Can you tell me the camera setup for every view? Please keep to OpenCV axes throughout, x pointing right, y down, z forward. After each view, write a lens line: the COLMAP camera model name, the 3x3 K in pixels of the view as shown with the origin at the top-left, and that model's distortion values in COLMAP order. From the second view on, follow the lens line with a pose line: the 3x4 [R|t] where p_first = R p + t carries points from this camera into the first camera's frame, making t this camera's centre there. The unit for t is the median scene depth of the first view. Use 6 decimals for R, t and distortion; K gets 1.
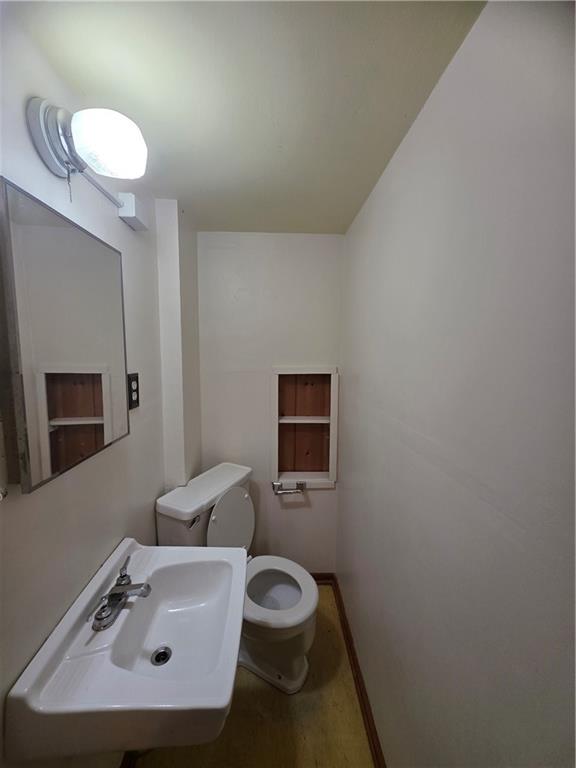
lens RADIAL K [[304.4, 0, 288.0], [0, 304.4, 384.0], [0, 0, 1]] dist [0.005147, -0.000011]
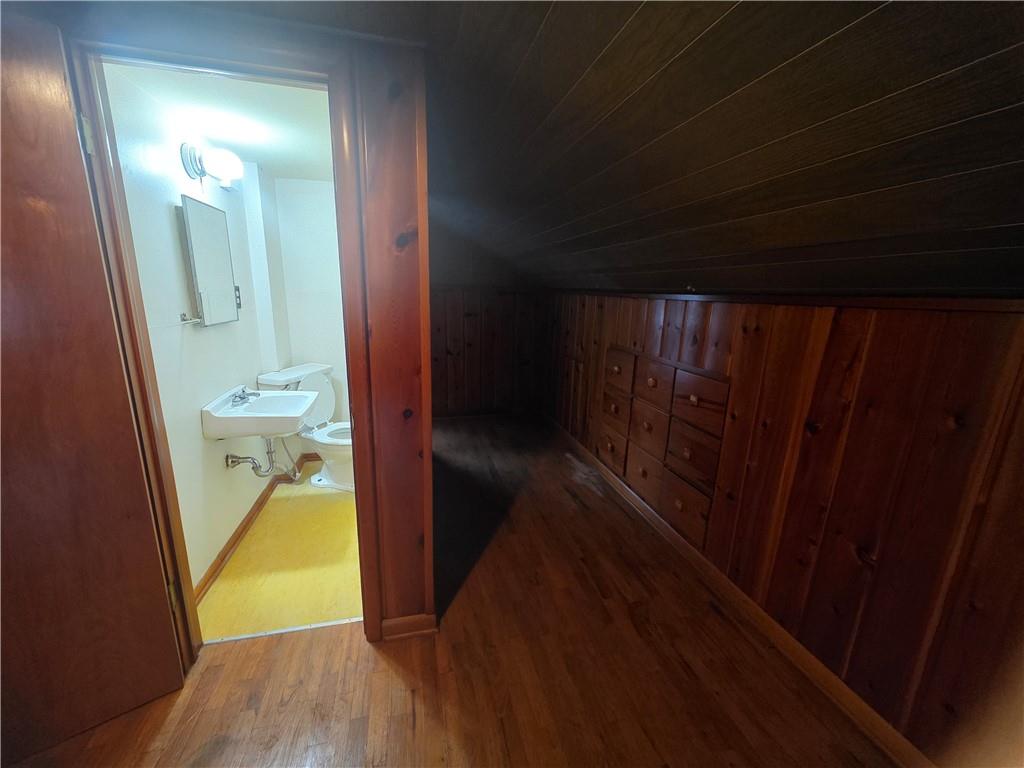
lens RADIAL K [[405.8, 0, 512.7], [0, 405.8, 380.7], [0, 0, 1]] dist [0.005147, -0.000011]
pose [[0.980643, -0.024999, 0.194201, 0.458351], [0.001976, 0.993029, 0.117852, 0.198430], [-0.195793, -0.115187, 0.973857, -1.335058]]
